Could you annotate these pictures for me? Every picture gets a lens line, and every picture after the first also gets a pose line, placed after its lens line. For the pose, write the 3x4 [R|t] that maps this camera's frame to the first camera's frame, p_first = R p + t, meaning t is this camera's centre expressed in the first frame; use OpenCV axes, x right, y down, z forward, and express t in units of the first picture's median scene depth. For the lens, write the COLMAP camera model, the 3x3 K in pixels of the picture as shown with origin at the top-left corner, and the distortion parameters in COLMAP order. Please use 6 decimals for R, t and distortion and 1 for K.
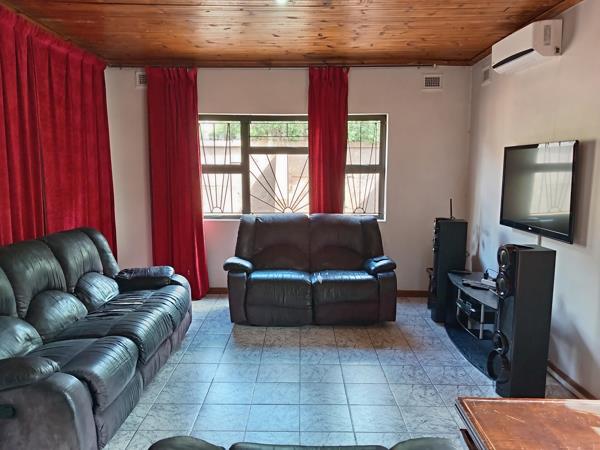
lens RADIAL K [[482.9, 0, 305.0], [0, 482.9, 225.1], [0, 0, 1]] dist [0.014524, -0.047794]
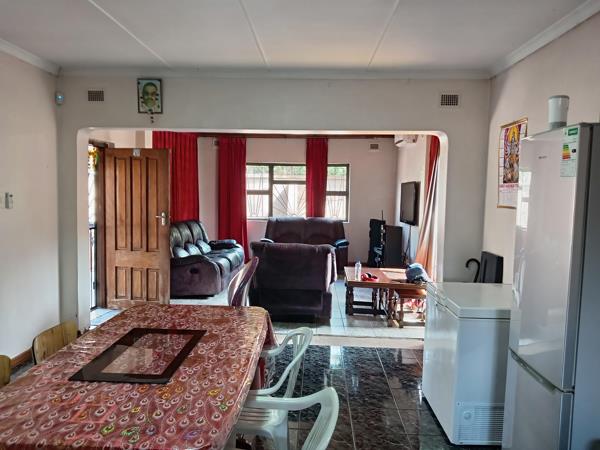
lens RADIAL K [[482.9, 0, 301.6], [0, 482.9, 223.8], [0, 0, 1]] dist [0.014524, -0.047794]
pose [[0.999281, 0.016382, -0.034194, 0.070948], [-0.018370, 0.998108, -0.058684, 0.135080], [0.033168, 0.059270, 0.997691, -1.020510]]
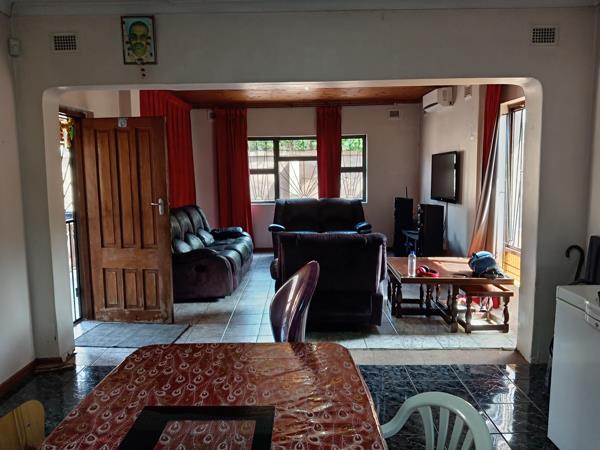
lens RADIAL K [[482.9, 0, 300.0], [0, 482.9, 226.1], [0, 0, 1]] dist [0.014524, -0.047794]
pose [[0.999814, -0.016982, -0.009127, -0.048809], [0.016867, 0.999779, -0.012574, 0.110555], [0.009339, 0.012417, 0.999879, -0.742652]]
